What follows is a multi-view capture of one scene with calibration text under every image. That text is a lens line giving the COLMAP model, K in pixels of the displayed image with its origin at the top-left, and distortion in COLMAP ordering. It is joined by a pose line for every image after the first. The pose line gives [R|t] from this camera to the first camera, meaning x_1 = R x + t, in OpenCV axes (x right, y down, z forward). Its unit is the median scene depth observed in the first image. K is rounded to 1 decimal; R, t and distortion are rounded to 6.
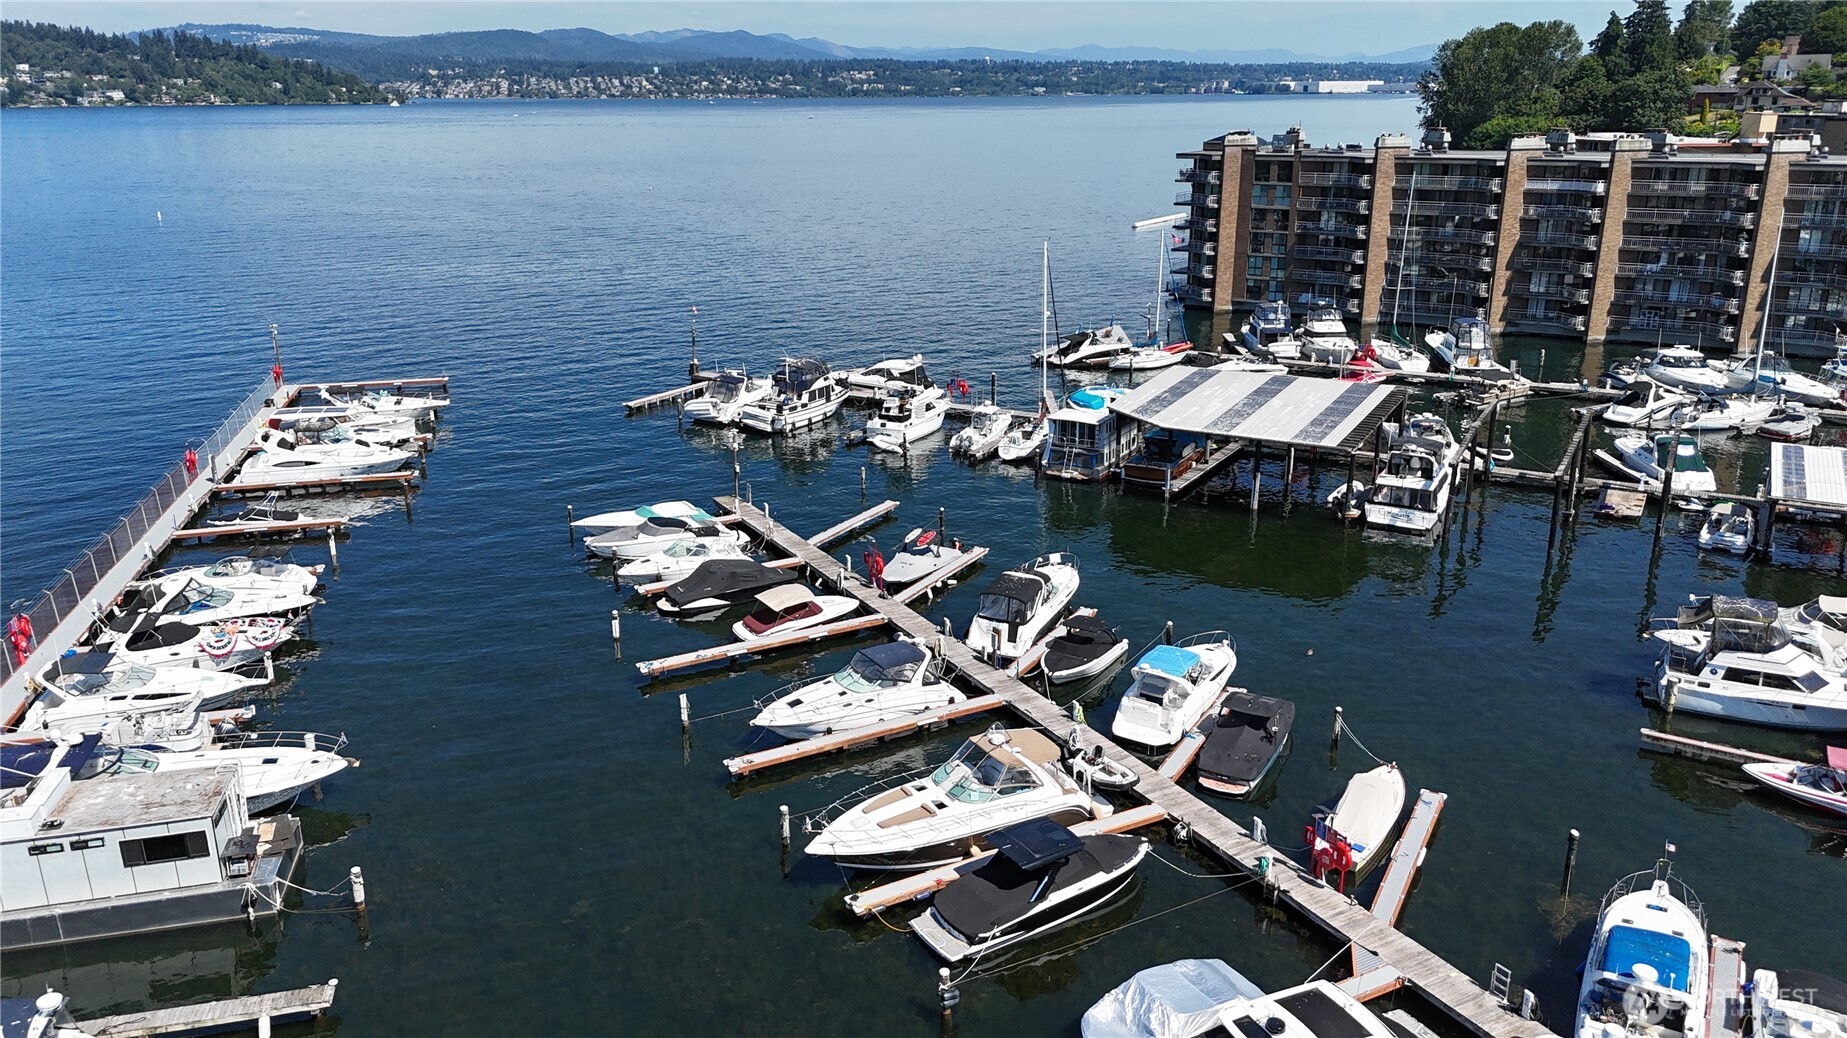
lens RADIAL K [[1355.3, 0, 938.4], [0, 1355.3, 526.5], [0, 0, 1]] dist [0.063888, -0.058686]
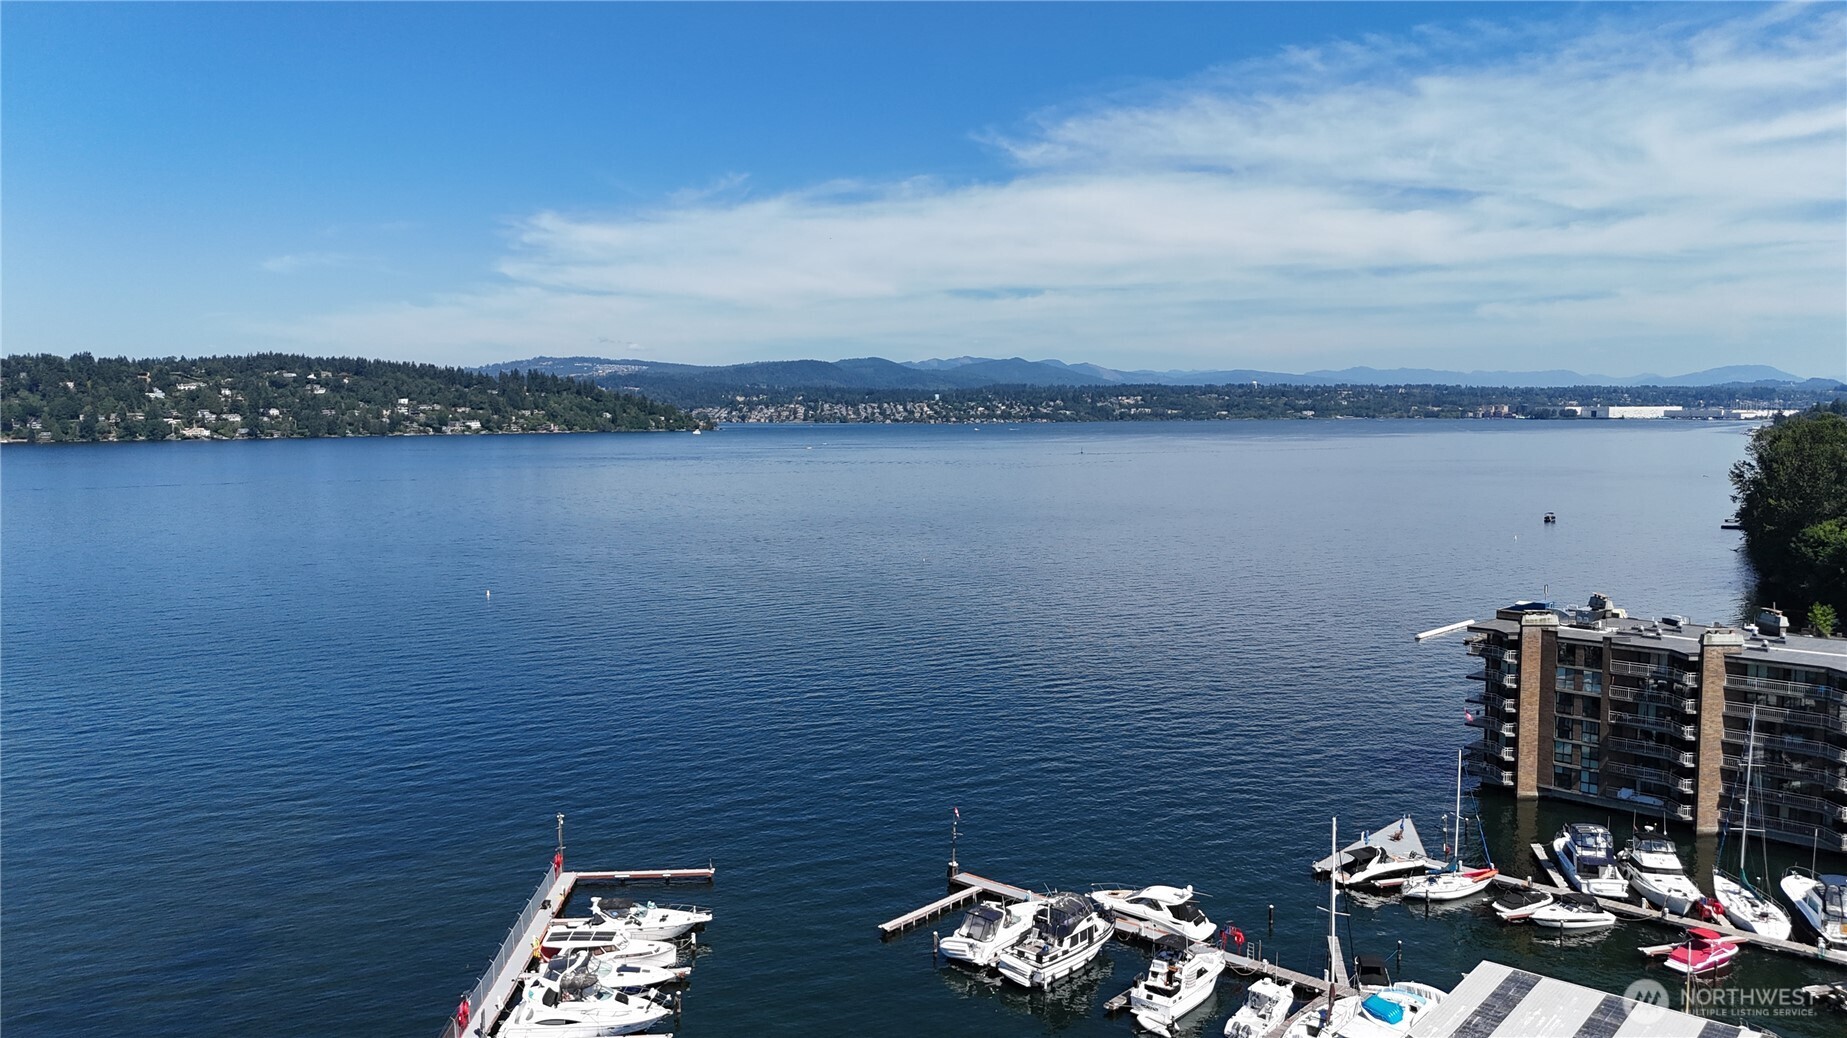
lens RADIAL K [[1355.3, 0, 938.8], [0, 1355.3, 514.1], [0, 0, 1]] dist [0.063888, -0.058686]
pose [[0.981525, 0.012581, -0.190918, -0.006490], [-0.054374, 0.975036, -0.215288, -0.149567], [0.183444, 0.221691, 0.957706, 0.007098]]
